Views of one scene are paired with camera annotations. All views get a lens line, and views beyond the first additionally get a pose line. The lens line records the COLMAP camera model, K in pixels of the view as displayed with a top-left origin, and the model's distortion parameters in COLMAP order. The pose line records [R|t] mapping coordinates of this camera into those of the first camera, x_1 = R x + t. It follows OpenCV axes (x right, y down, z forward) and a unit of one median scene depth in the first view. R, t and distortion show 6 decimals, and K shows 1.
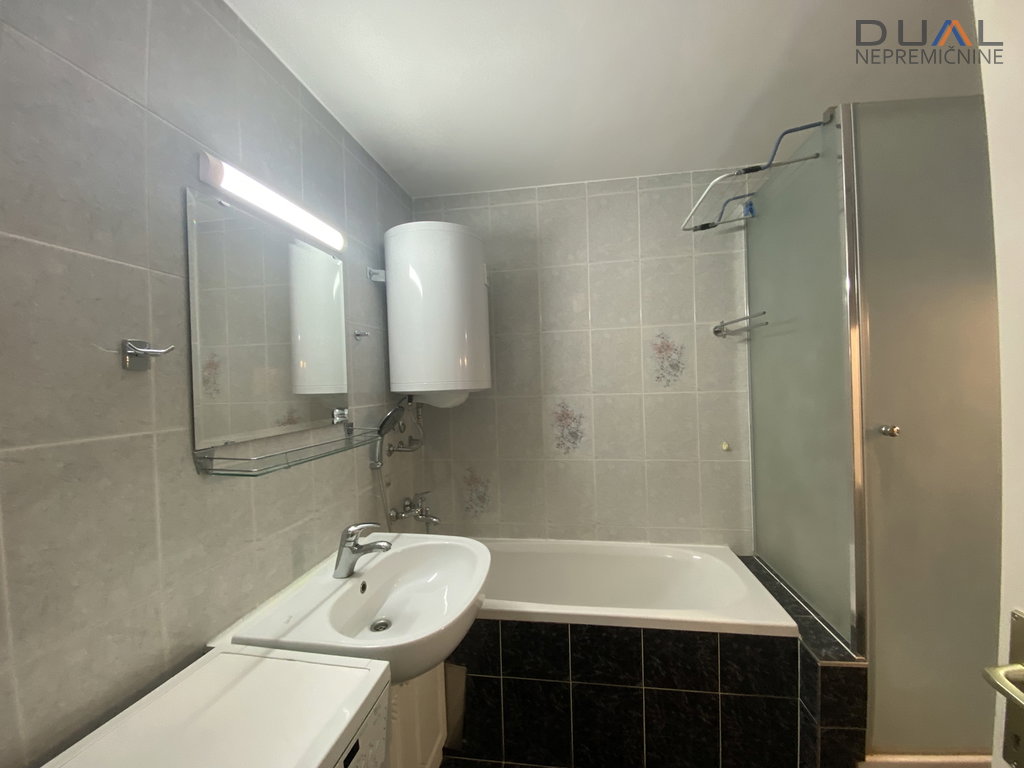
lens RADIAL K [[416.6, 0, 514.3], [0, 416.6, 383.3], [0, 0, 1]] dist [0.019324, -0.018230]
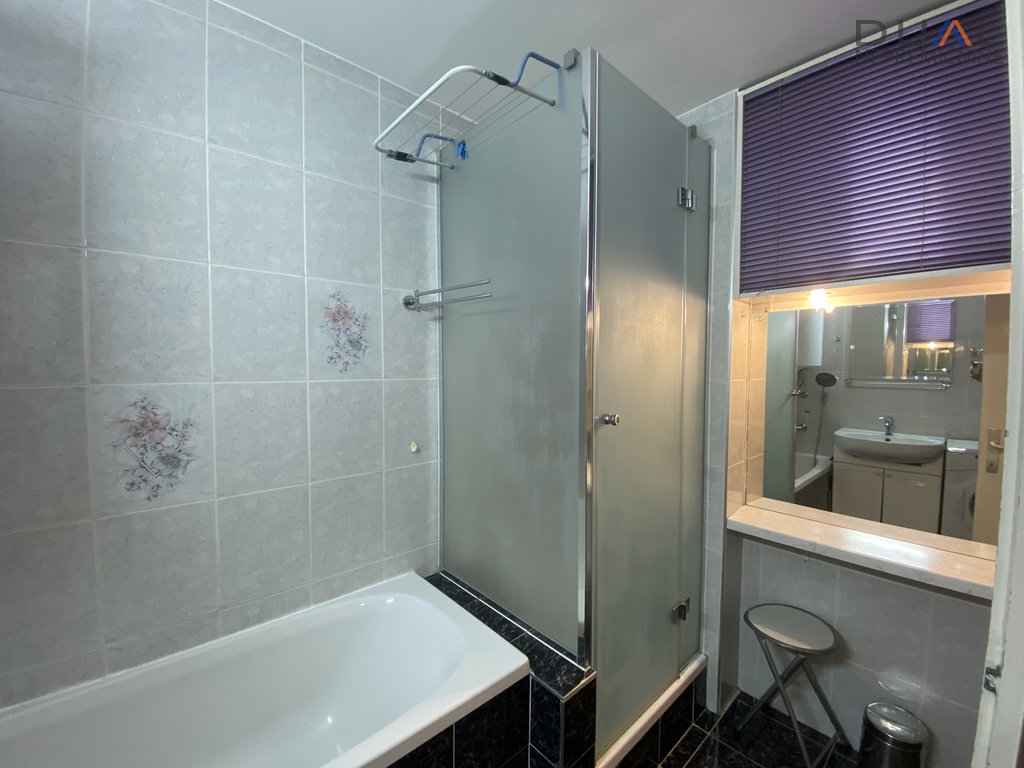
lens RADIAL K [[412.4, 0, 515.0], [0, 412.4, 383.9], [0, 0, 1]] dist [0.024688, -0.024612]
pose [[0.627559, 0.000043, 0.778569, 0.009993], [-0.019731, 0.999680, 0.015848, 0.011762], [-0.778319, -0.025307, 0.627358, 0.352754]]
